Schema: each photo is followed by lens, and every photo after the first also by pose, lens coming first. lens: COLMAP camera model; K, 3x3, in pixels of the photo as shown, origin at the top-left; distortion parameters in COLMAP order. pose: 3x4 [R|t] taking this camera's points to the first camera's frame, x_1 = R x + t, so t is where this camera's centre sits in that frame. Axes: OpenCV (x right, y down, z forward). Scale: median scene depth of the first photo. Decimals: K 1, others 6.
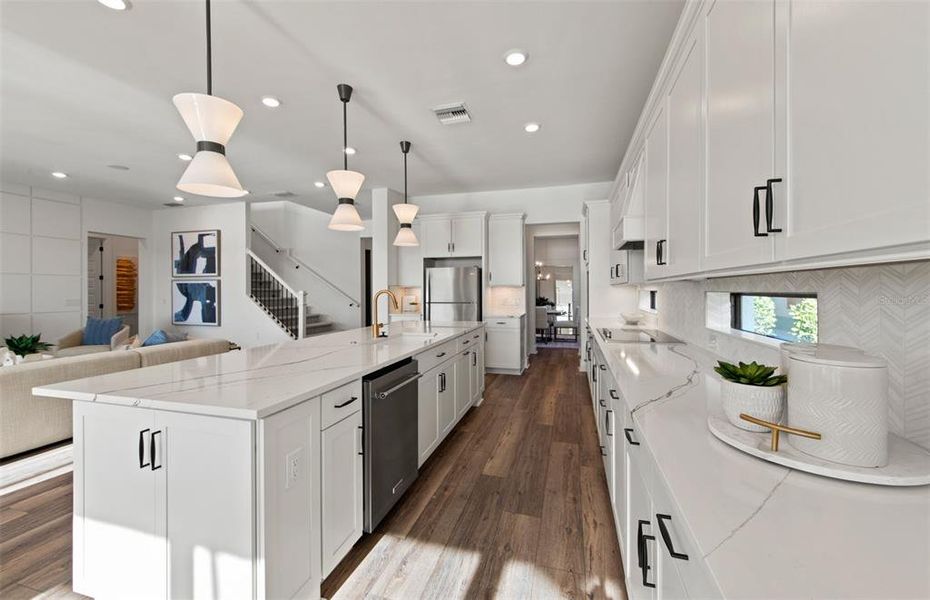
lens RADIAL K [[374.0, 0, 459.3], [0, 374.0, 290.2], [0, 0, 1]] dist [0.008893, -0.000305]
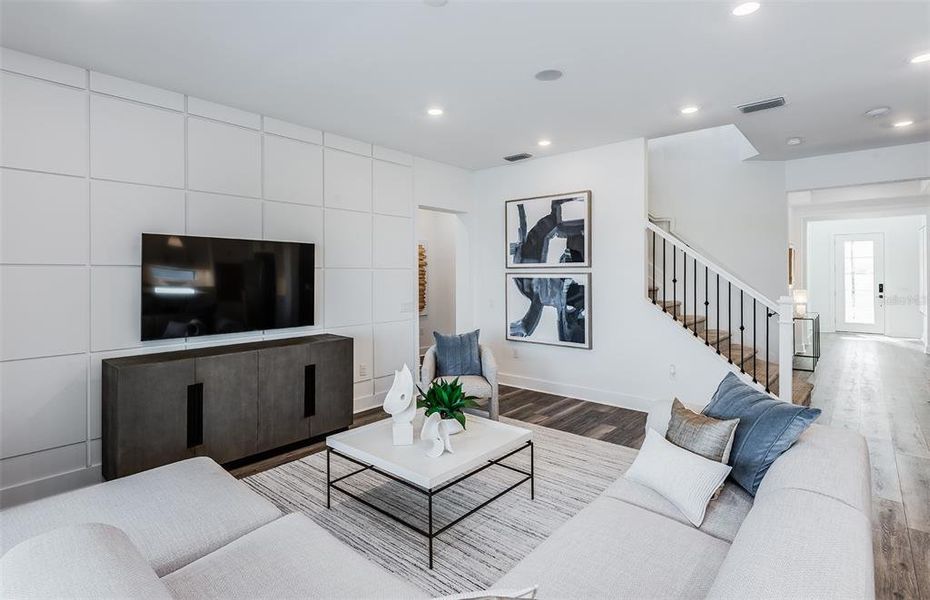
lens RADIAL K [[454.5, 0, 465.4], [0, 454.5, 272.8], [0, 0, 1]] dist [0.004075, 0.000170]
pose [[0.912919, -0.001426, -0.408137, -0.515416], [0.000877, 0.999998, -0.001533, -0.026587], [0.408139, 0.001042, 0.912919, 0.244191]]
